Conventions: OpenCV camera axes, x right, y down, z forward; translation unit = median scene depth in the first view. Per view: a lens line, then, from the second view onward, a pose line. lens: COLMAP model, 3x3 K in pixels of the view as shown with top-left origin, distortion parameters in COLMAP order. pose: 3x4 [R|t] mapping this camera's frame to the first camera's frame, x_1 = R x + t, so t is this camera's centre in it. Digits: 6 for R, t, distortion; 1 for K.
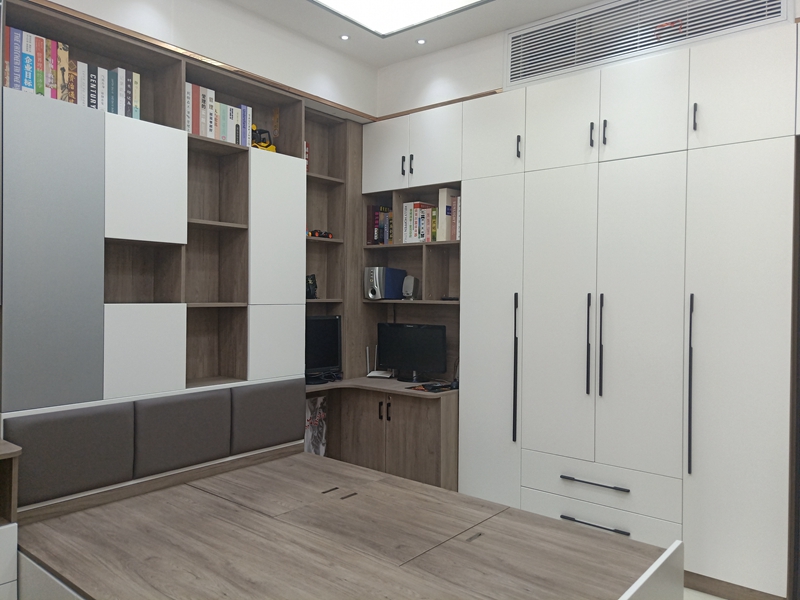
lens RADIAL K [[604.9, 0, 399.5], [0, 604.9, 298.6], [0, 0, 1]] dist [0.045655, -0.038400]
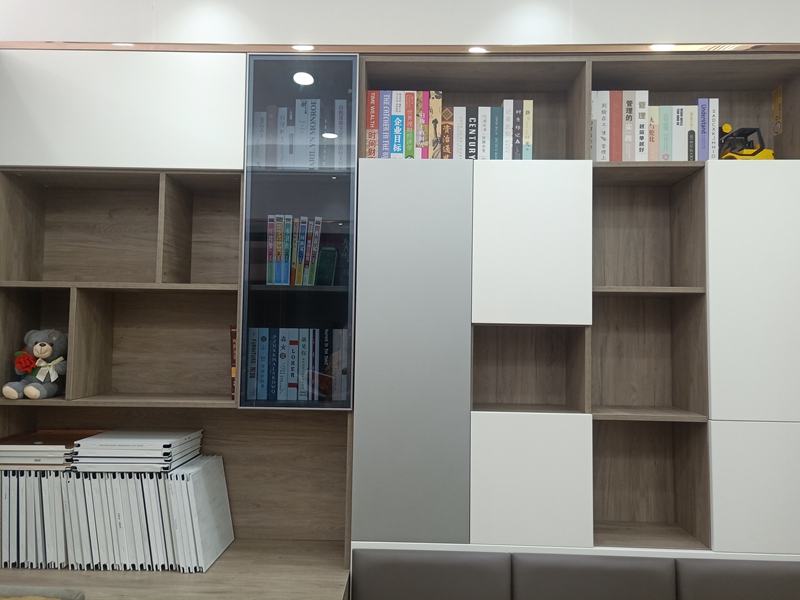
lens RADIAL K [[604.9, 0, 400.2], [0, 604.9, 300.6], [0, 0, 1]] dist [0.045655, -0.038400]
pose [[0.610071, -0.047202, -0.790940, 0.046247], [-0.013126, 0.997485, -0.069652, -0.059282], [0.792238, 0.052875, 0.607917, 0.375627]]
